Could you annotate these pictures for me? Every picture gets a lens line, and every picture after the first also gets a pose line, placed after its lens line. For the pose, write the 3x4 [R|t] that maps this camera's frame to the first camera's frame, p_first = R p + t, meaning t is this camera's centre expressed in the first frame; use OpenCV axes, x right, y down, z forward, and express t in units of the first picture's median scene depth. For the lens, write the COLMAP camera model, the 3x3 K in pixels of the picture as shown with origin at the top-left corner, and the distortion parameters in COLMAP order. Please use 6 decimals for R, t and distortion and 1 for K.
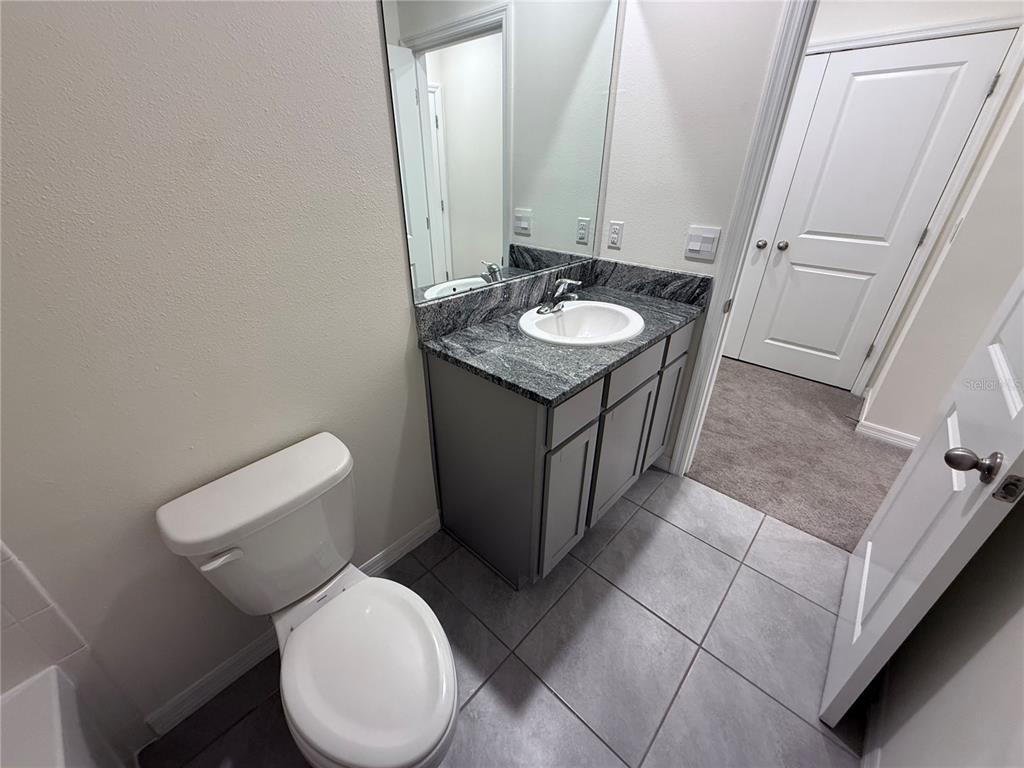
lens RADIAL K [[408.1, 0, 510.7], [0, 408.1, 385.3], [0, 0, 1]] dist [-0.001088, 0.000023]
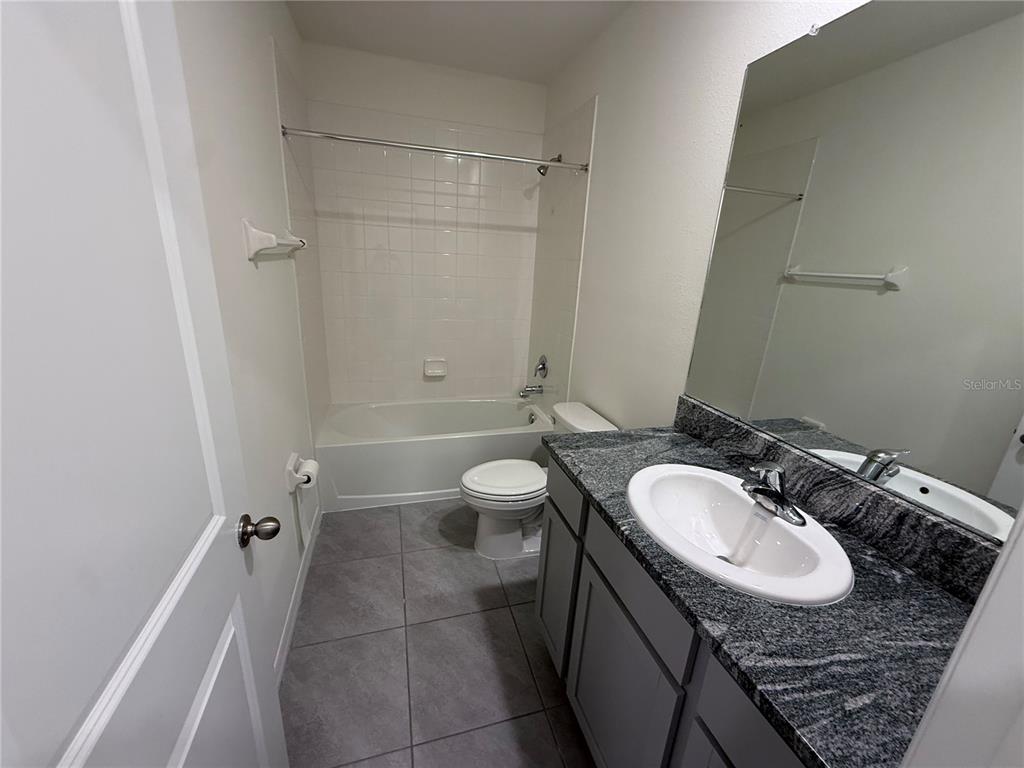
lens RADIAL K [[408.1, 0, 509.8], [0, 408.1, 382.9], [0, 0, 1]] dist [-0.001088, 0.000023]
pose [[-0.512027, 0.217577, -0.830957, 0.884313], [-0.460028, 0.747497, 0.479189, -0.495668], [0.725398, 0.627621, -0.282647, 0.849651]]
